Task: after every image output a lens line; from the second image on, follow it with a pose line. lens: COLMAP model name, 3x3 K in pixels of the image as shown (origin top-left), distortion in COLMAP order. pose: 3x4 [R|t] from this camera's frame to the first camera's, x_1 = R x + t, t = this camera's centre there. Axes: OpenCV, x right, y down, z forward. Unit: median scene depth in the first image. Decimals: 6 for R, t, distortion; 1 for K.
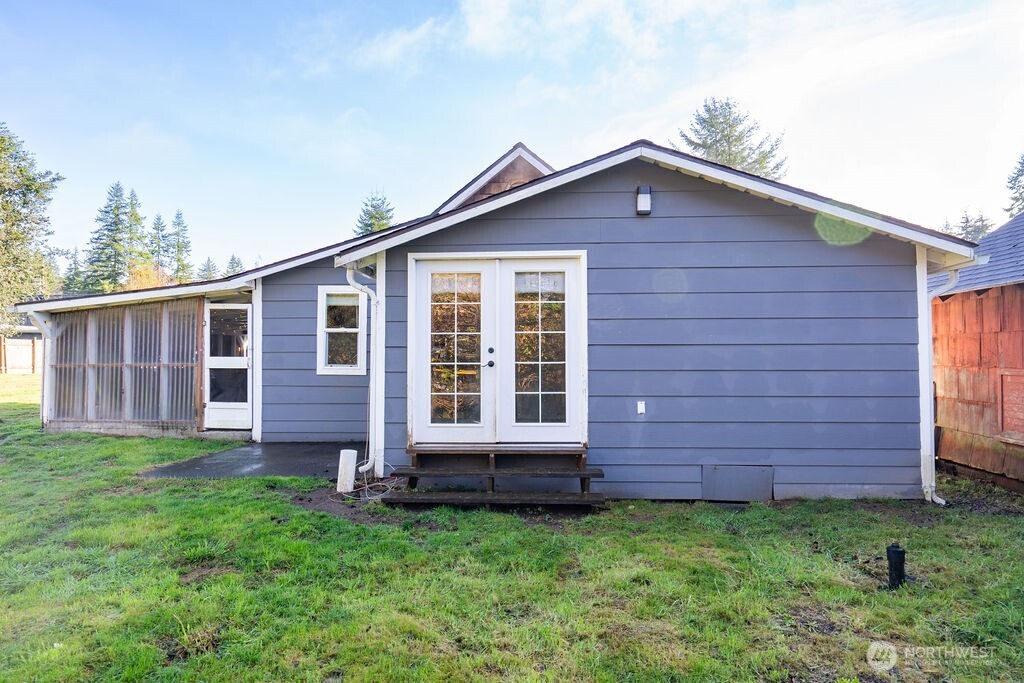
lens RADIAL K [[602.0, 0, 509.9], [0, 602.0, 340.1], [0, 0, 1]] dist [0.005370, 0.001551]
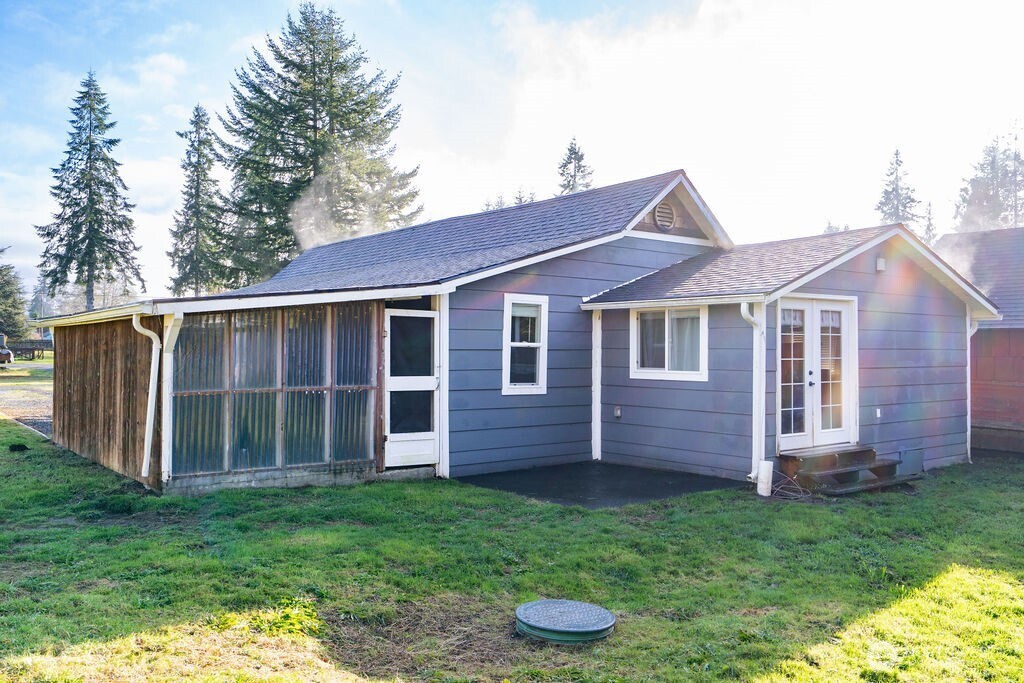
lens RADIAL K [[878.6, 0, 513.8], [0, 878.6, 339.6], [0, 0, 1]] dist [0.011395, 0.007637]
pose [[0.743888, 0.011140, 0.668211, -1.148558], [-0.026724, 0.999557, 0.013086, -0.039751], [-0.667769, -0.027591, 0.743857, 0.041518]]
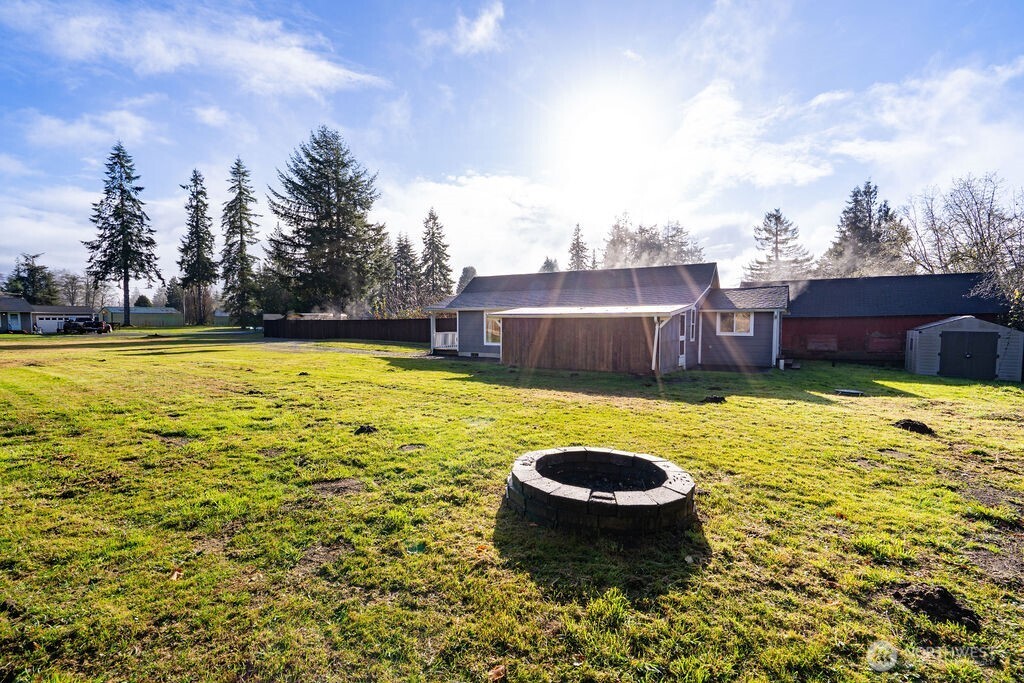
lens RADIAL K [[488.1, 0, 507.7], [0, 488.1, 342.0], [0, 0, 1]] dist [0.005498, 0.002377]
pose [[0.470800, -0.039630, 0.881349, -2.475054], [-0.027781, 0.997829, 0.059708, -0.043943], [-0.881802, -0.052595, 0.468678, 0.701468]]
